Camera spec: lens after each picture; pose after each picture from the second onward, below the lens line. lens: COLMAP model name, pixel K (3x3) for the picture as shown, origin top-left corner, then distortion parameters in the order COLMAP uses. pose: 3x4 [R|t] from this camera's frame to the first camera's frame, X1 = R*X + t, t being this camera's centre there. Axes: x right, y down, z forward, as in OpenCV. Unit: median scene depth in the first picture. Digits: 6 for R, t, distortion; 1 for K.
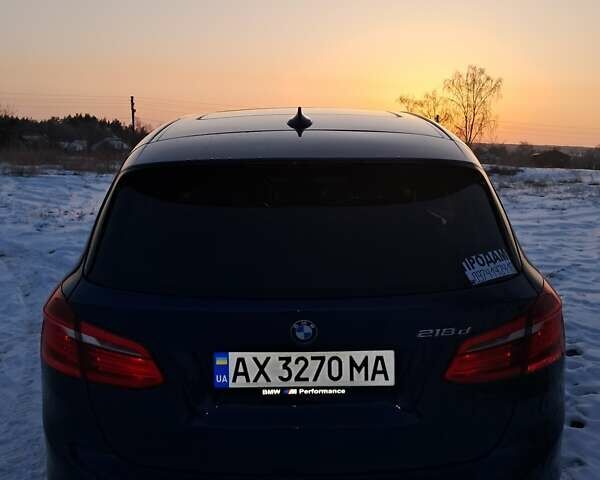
lens RADIAL K [[612.7, 0, 300.0], [0, 612.7, 240.0], [0, 0, 1]] dist [0.271818, -0.964829]
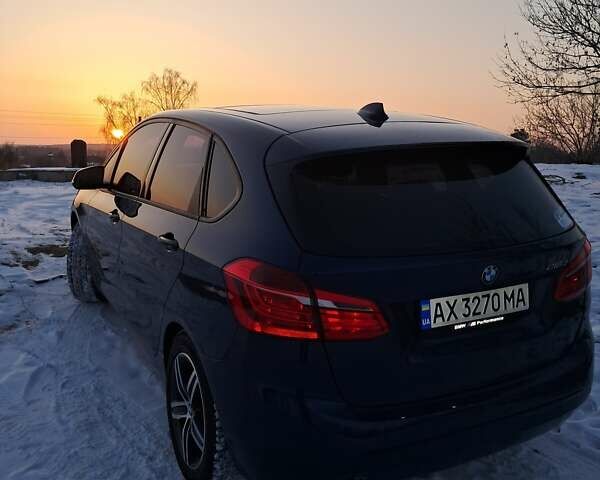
lens RADIAL K [[612.7, 0, 300.0], [0, 612.7, 240.0], [0, 0, 1]] dist [0.271818, -0.964829]
pose [[0.884548, -0.082901, 0.459024, -0.900505], [0.084430, 0.996280, 0.017234, 0.019499], [-0.458745, 0.023511, 0.888257, 0.017691]]
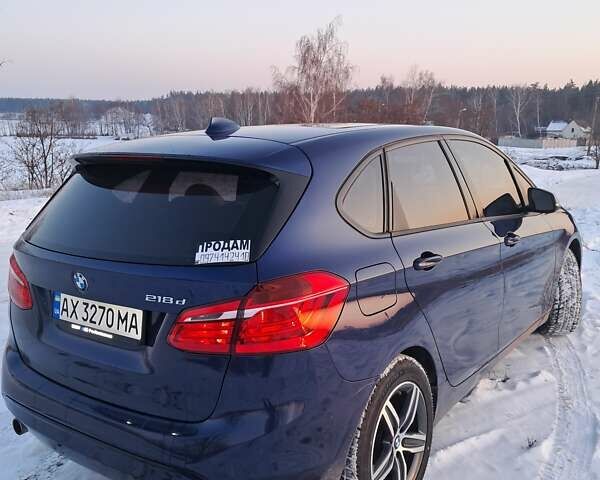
lens RADIAL K [[612.7, 0, 300.0], [0, 612.7, 240.0], [0, 0, 1]] dist [0.271818, -0.964829]
pose [[0.815171, 0.098233, -0.570829, 1.077554], [-0.124849, 0.992147, -0.007554, 0.011956], [0.565604, 0.077425, 0.821034, 0.164990]]
